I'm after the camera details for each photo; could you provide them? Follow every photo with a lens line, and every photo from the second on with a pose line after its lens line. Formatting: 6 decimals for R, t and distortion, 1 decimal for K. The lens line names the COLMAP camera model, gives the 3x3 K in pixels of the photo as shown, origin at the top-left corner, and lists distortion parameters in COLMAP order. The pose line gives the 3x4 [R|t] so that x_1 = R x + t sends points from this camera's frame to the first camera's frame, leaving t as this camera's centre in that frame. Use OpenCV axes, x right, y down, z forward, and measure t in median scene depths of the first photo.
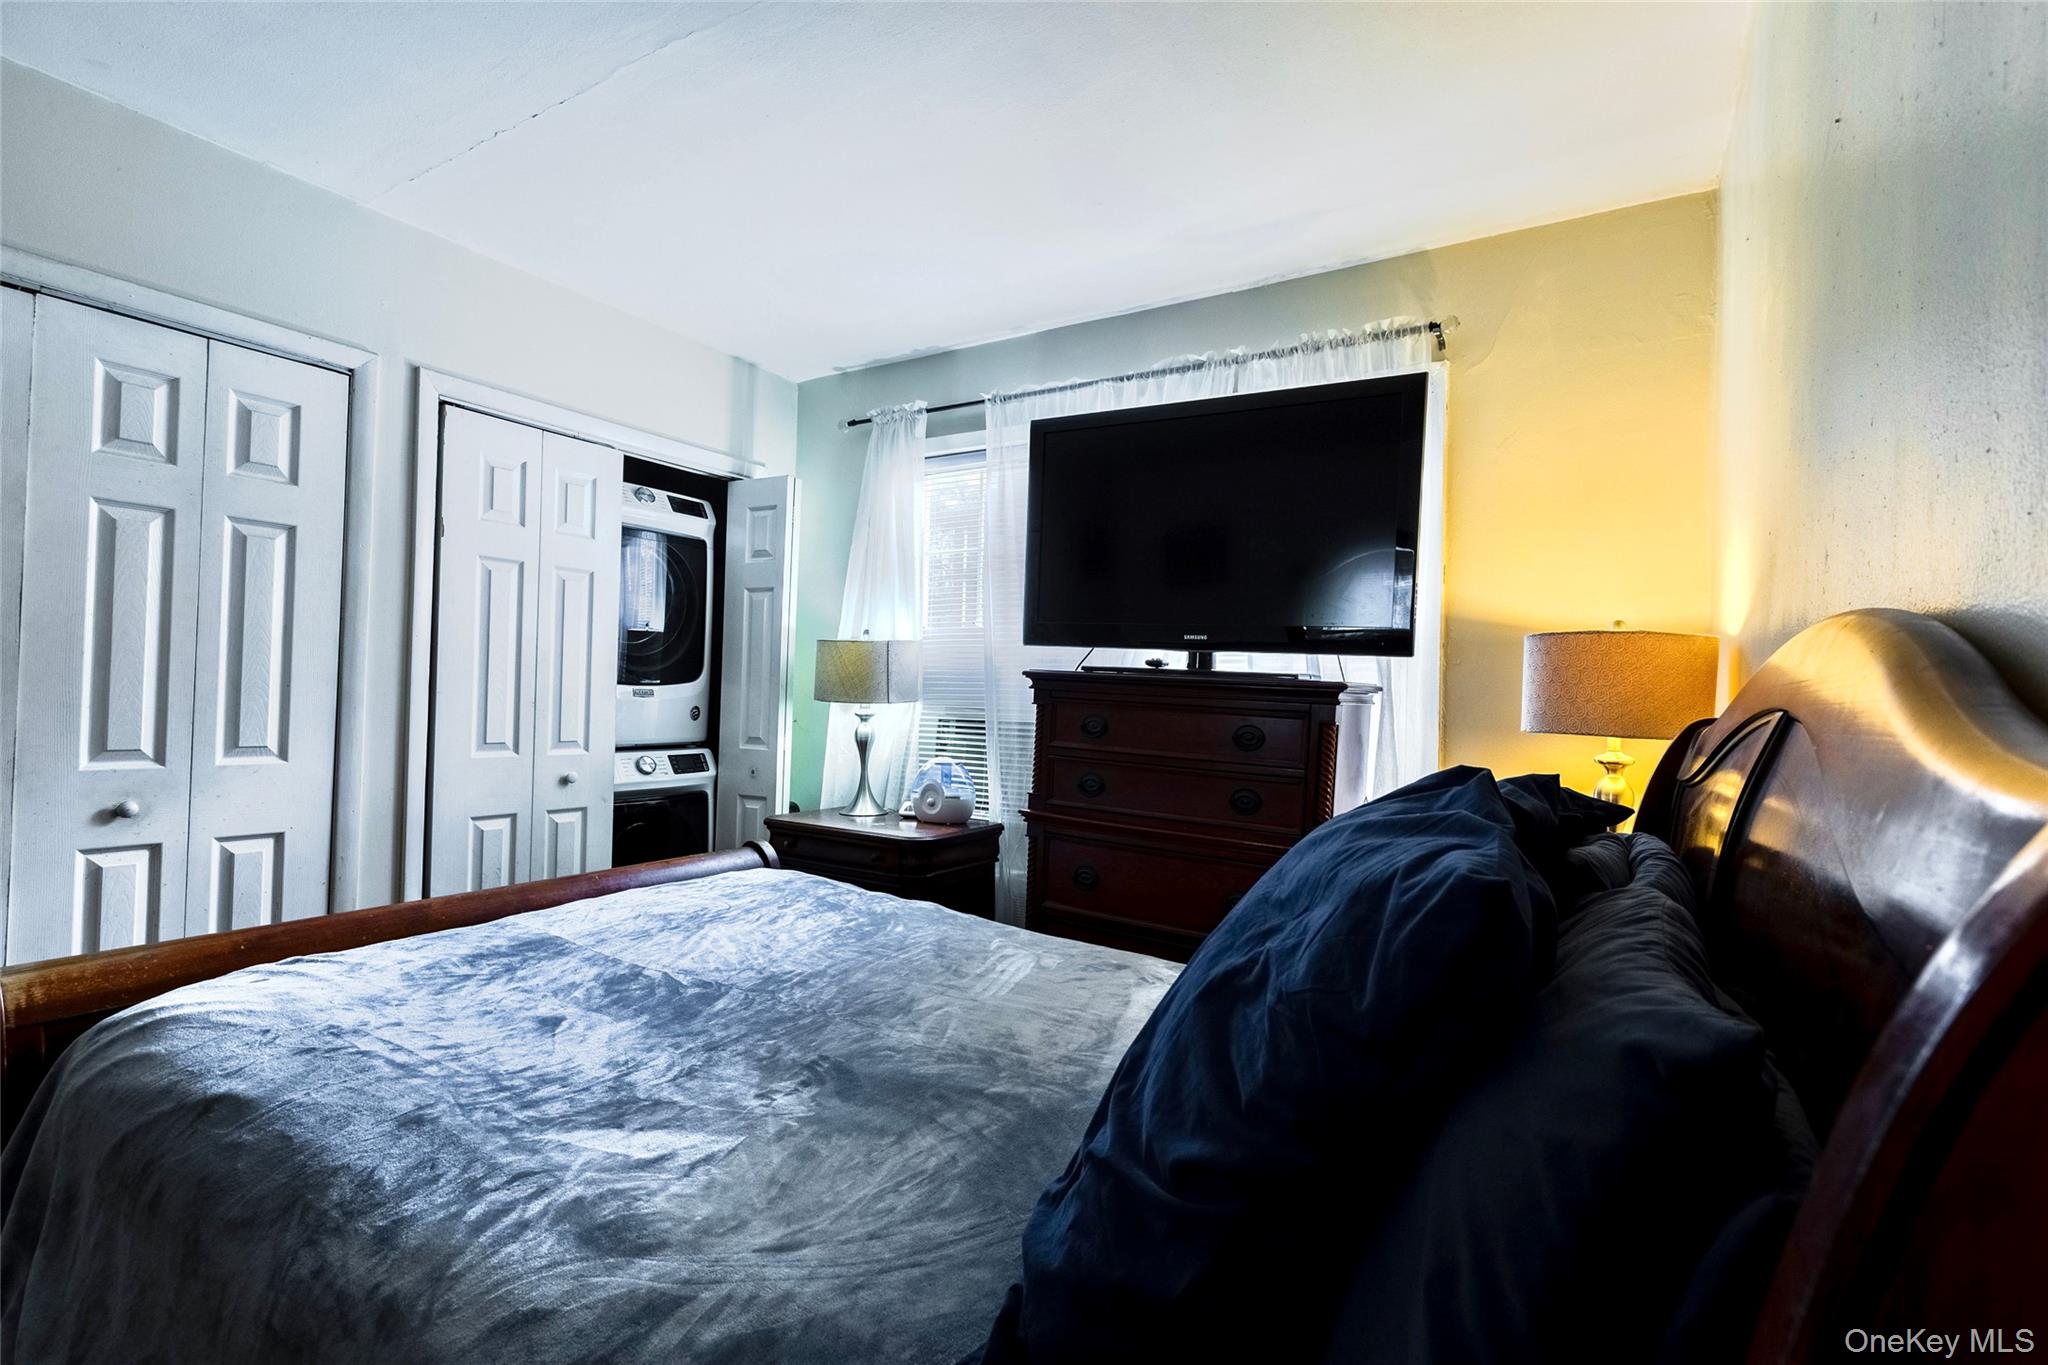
lens RADIAL K [[923.4, 0, 1034.5], [0, 923.4, 679.5], [0, 0, 1]] dist [0.003049, 0.000470]
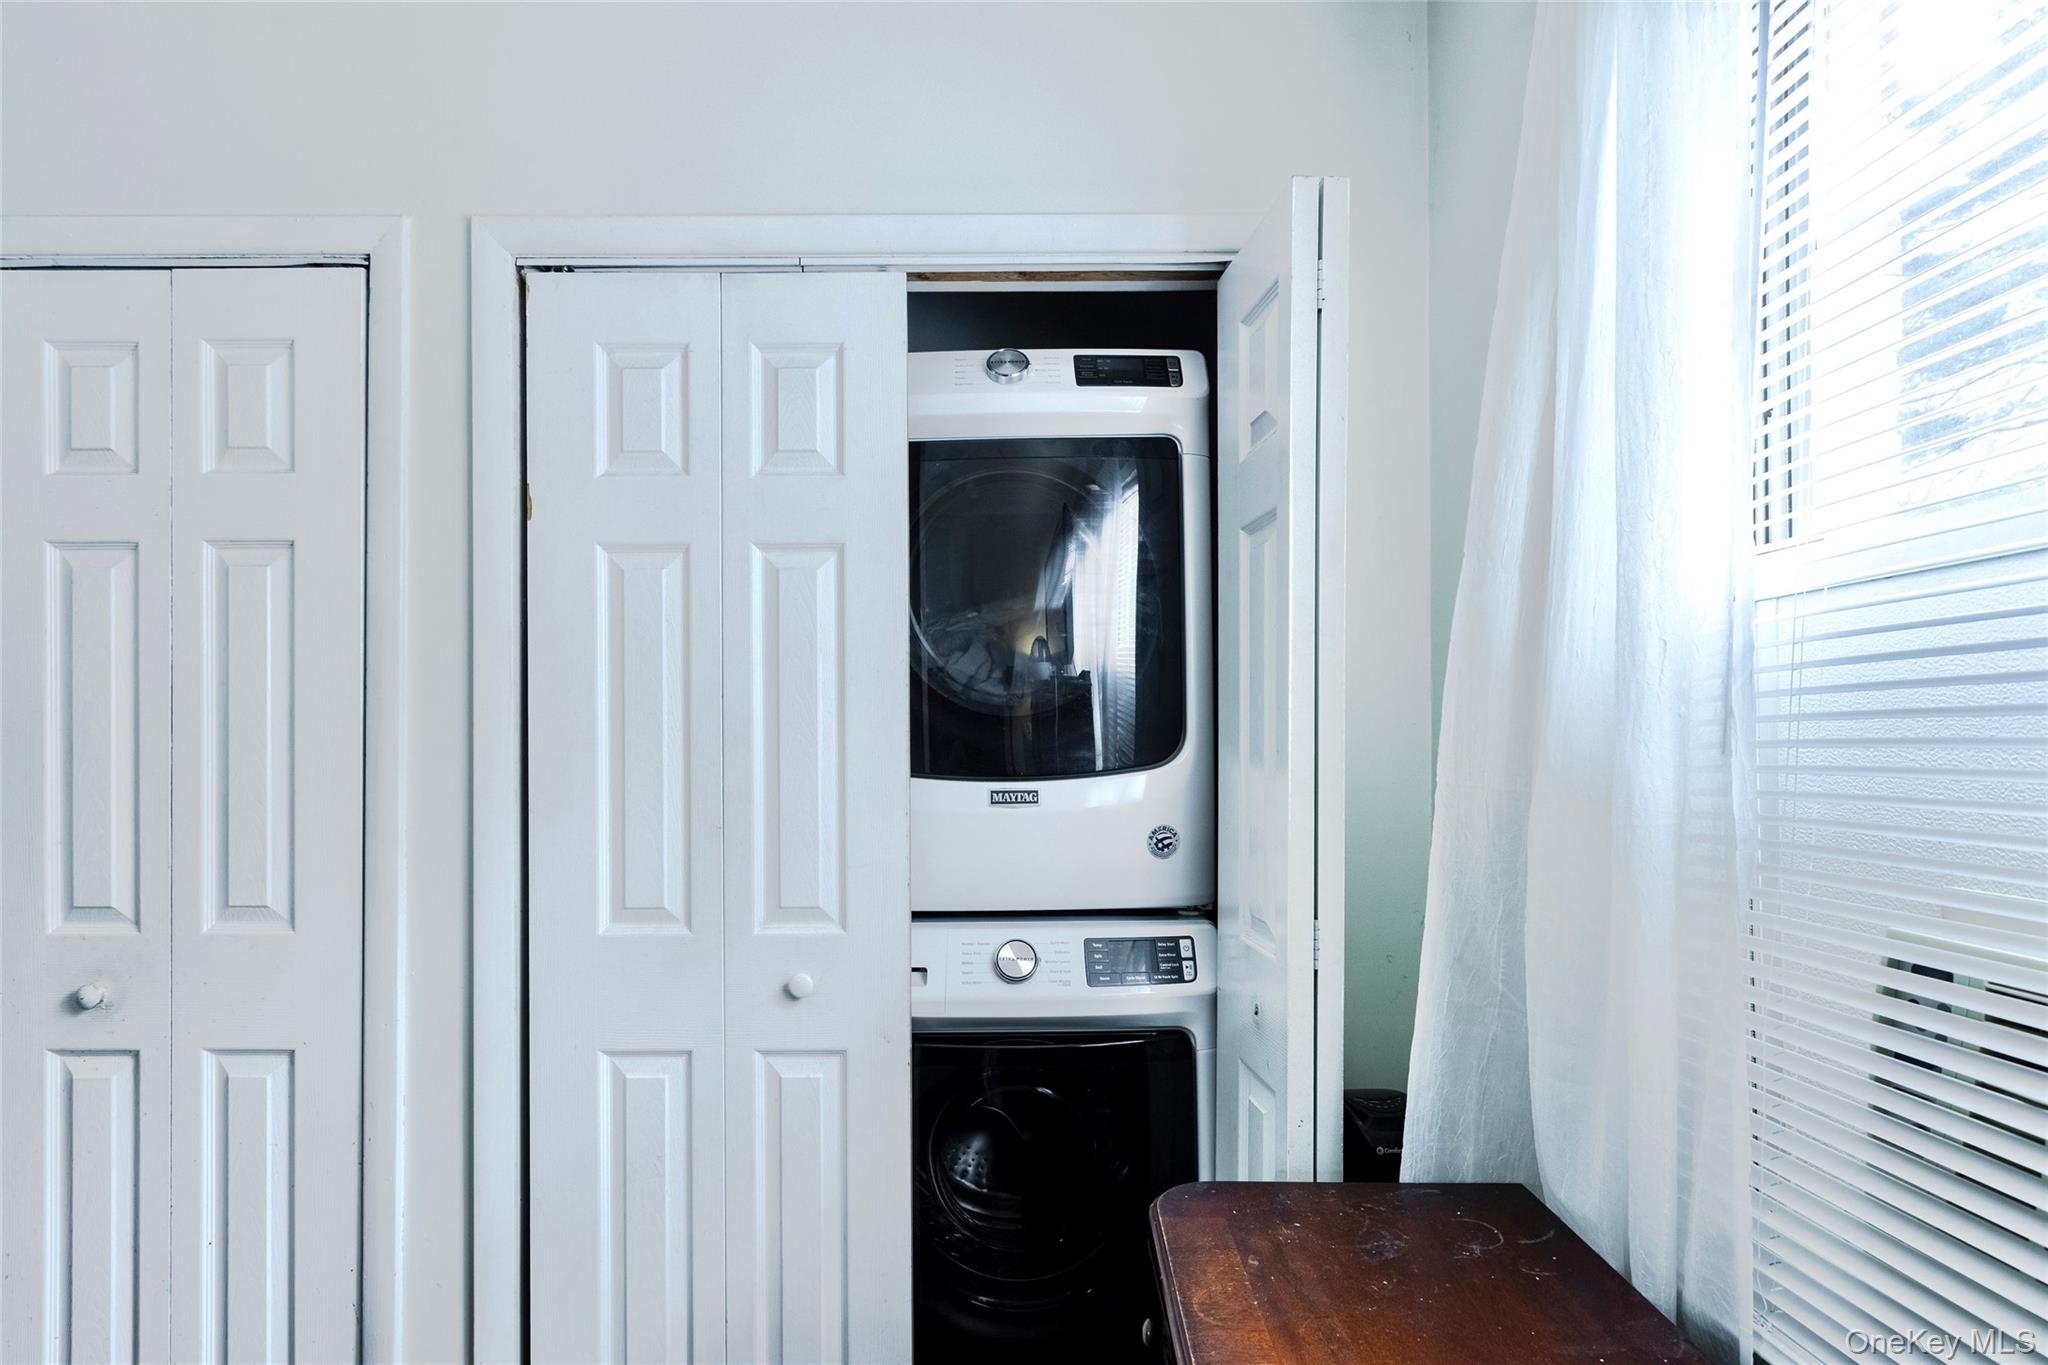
lens RADIAL K [[923.4, 0, 1034.5], [0, 923.4, 679.5], [0, 0, 1]] dist [0.003049, 0.000470]
pose [[0.519614, -0.023276, -0.854084, -0.031080], [0.029794, 0.999515, -0.009113, -0.042858], [0.853882, -0.020712, 0.520055, 0.844786]]
